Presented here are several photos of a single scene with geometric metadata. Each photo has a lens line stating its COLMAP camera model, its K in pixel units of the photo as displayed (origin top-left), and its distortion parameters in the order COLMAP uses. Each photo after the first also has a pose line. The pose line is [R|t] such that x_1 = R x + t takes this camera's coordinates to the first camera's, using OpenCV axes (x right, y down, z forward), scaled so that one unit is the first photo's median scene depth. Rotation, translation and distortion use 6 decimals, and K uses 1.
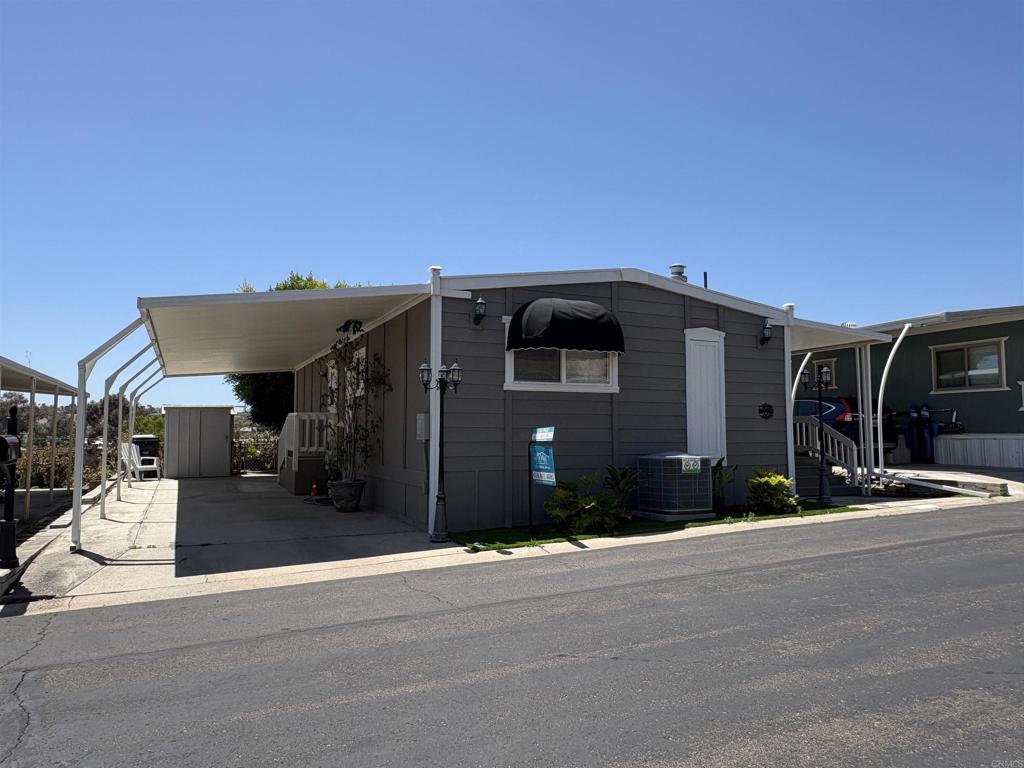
lens RADIAL K [[716.3, 0, 527.9], [0, 716.3, 361.0], [0, 0, 1]] dist [-0.010688, 0.000091]
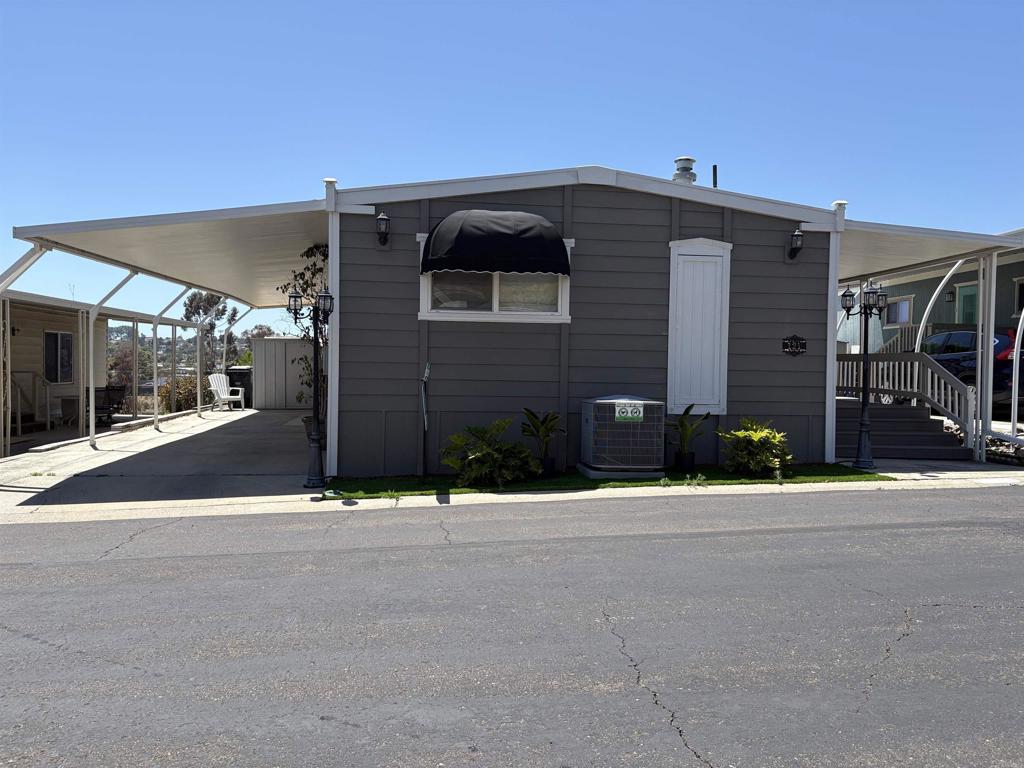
lens RADIAL K [[776.4, 0, 512.0], [0, 776.4, 385.3], [0, 0, 1]] dist [0.033735, -0.024738]
pose [[0.950975, 0.020789, -0.308569, 0.345391], [0.016976, 0.992725, 0.119201, 0.008072], [0.308803, -0.118595, 0.943703, 0.127015]]
